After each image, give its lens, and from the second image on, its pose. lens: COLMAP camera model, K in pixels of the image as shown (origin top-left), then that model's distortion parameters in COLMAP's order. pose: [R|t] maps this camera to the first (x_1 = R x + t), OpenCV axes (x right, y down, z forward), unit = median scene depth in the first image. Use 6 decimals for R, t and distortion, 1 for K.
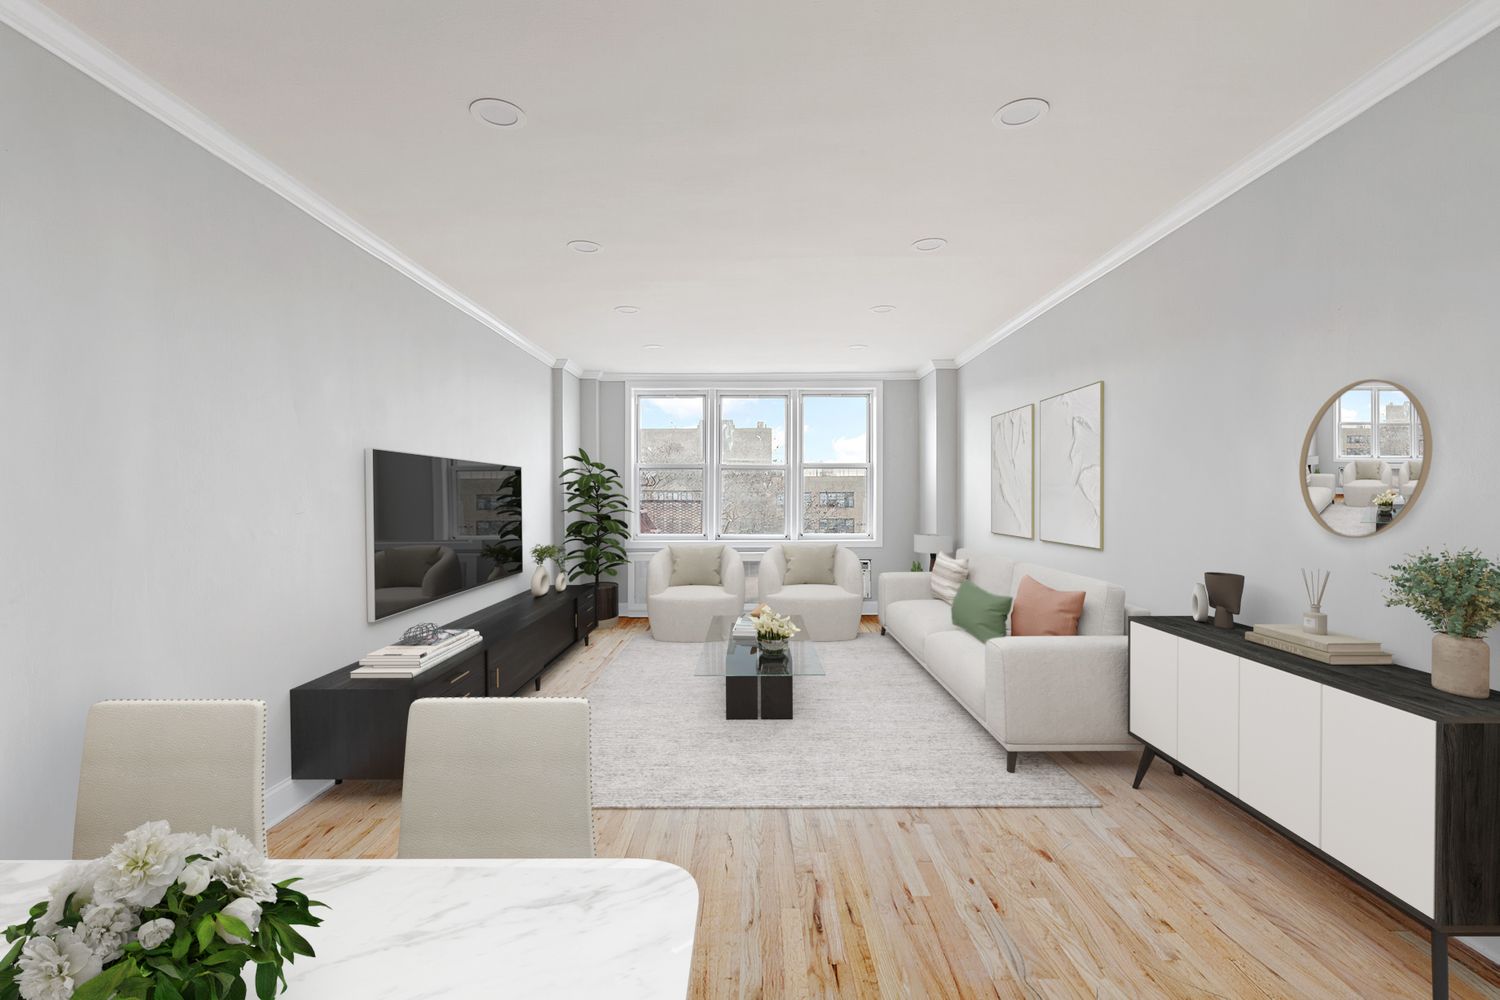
lens RADIAL K [[676.7, 0, 750.0], [0, 676.7, 500.0], [0, 0, 1]] dist [0.001766, 0.000389]
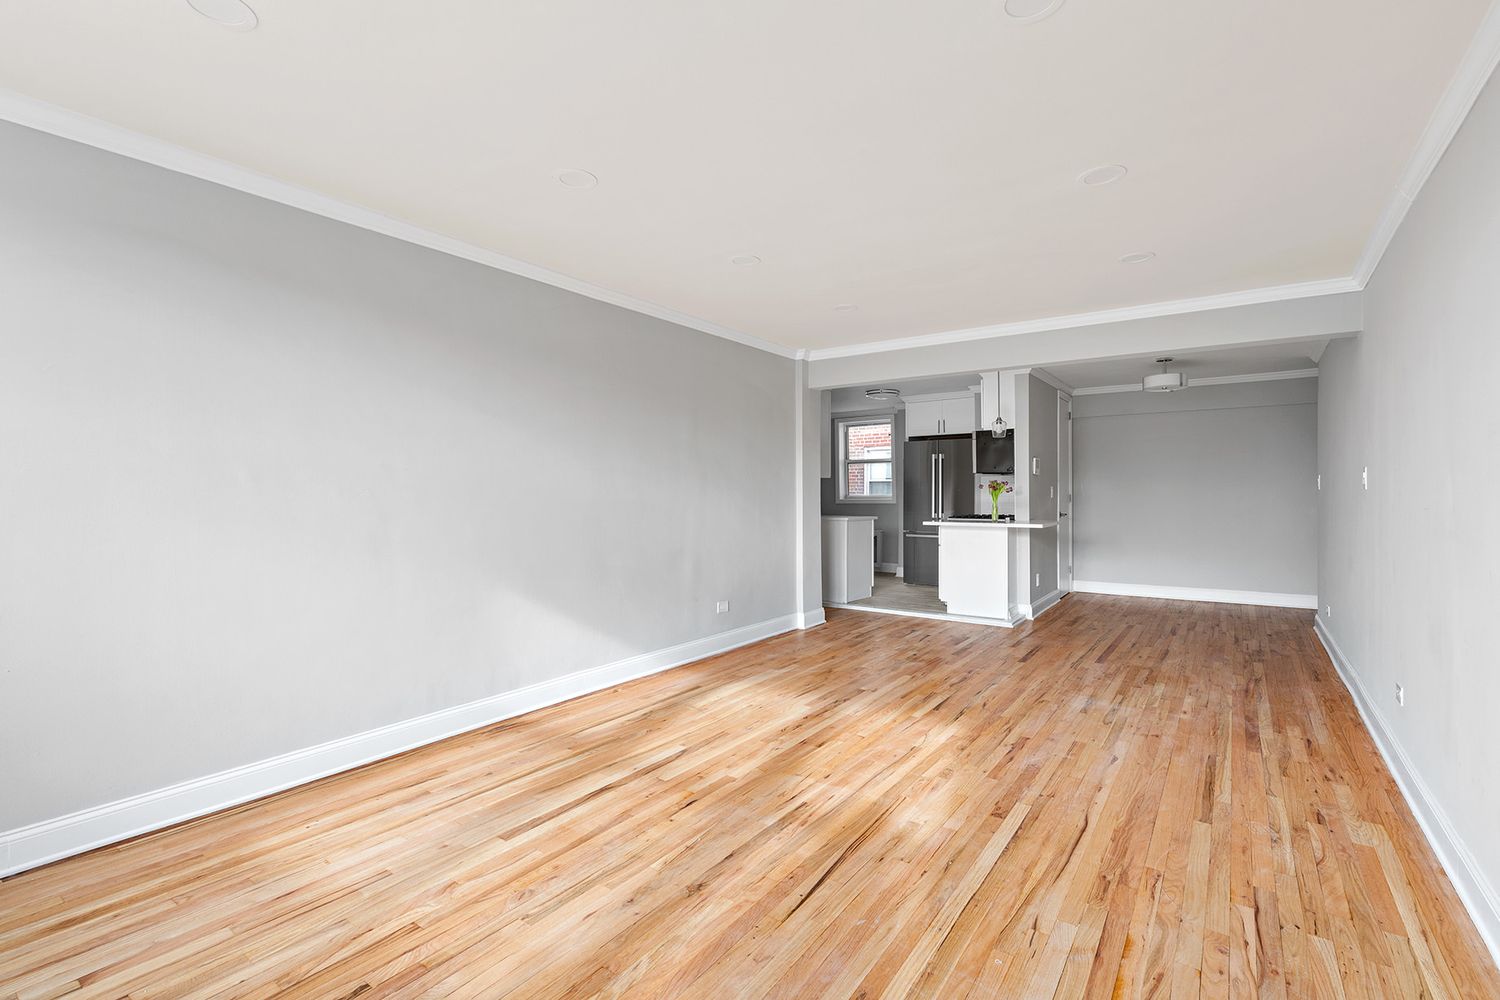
lens RADIAL K [[677.1, 0, 750.0], [0, 677.1, 500.0], [0, 0, 1]] dist [0.003214, -0.000010]
pose [[-0.817800, -0.000339, 0.575503, -0.633477], [0.006525, 0.999930, 0.009862, -0.009778], [-0.575466, 0.011820, -0.817740, 3.315026]]
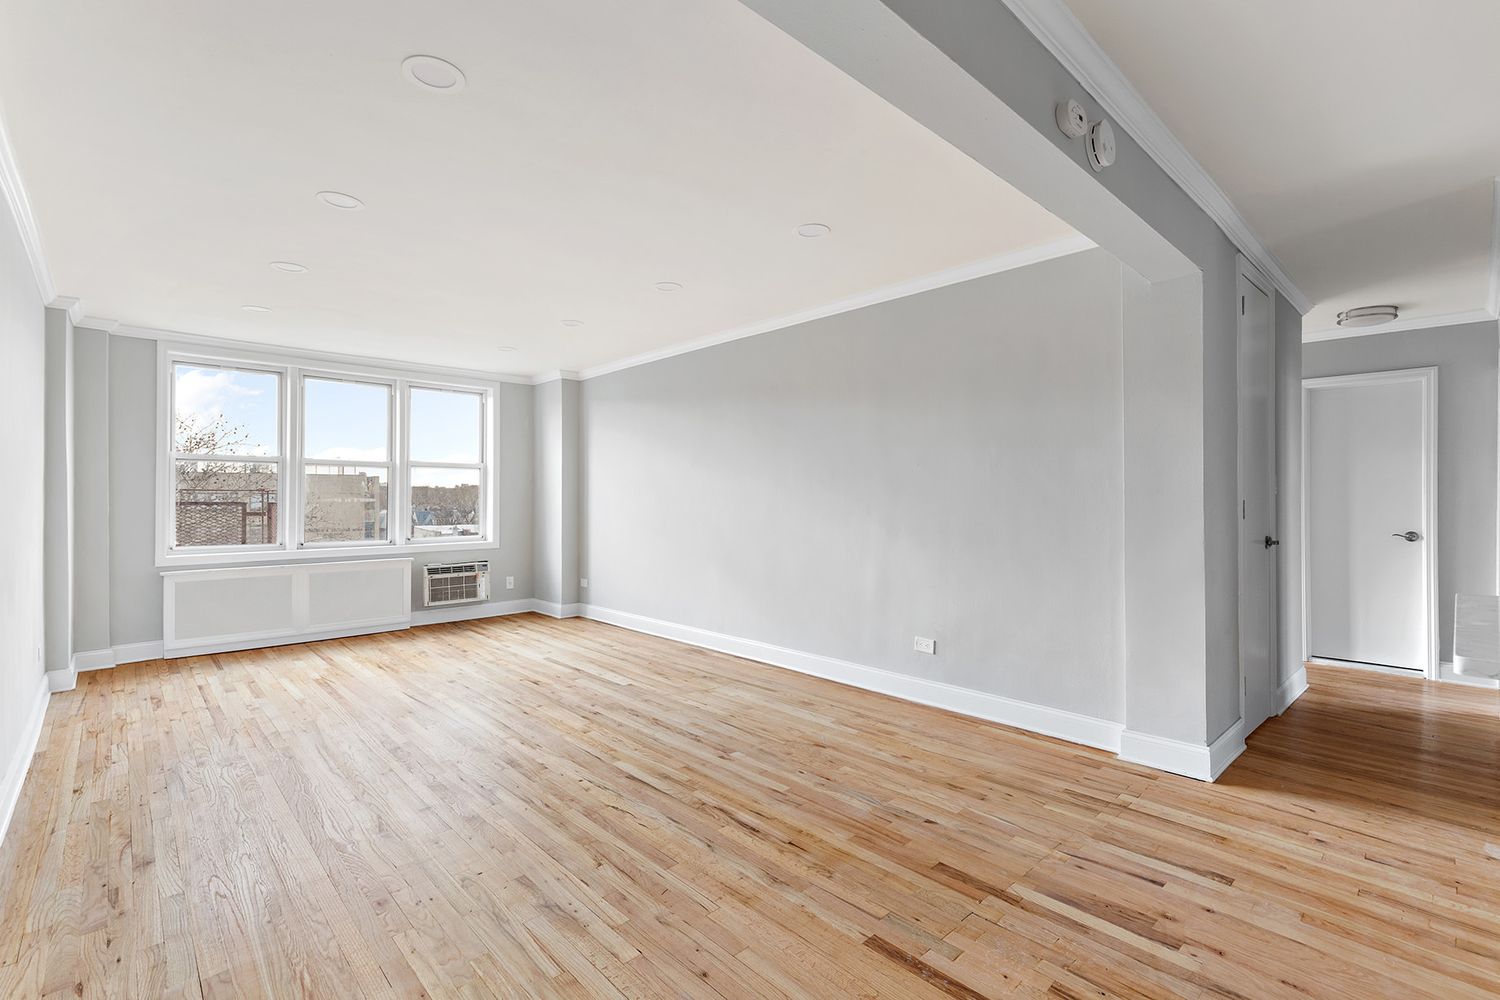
lens RADIAL K [[677.1, 0, 750.0], [0, 677.1, 500.0], [0, 0, 1]] dist [0.003214, -0.000010]
pose [[0.726271, -0.000122, 0.687409, -0.792605], [0.001901, 0.999997, -0.001830, 0.003799], [-0.687406, 0.002636, 0.726268, 0.062584]]
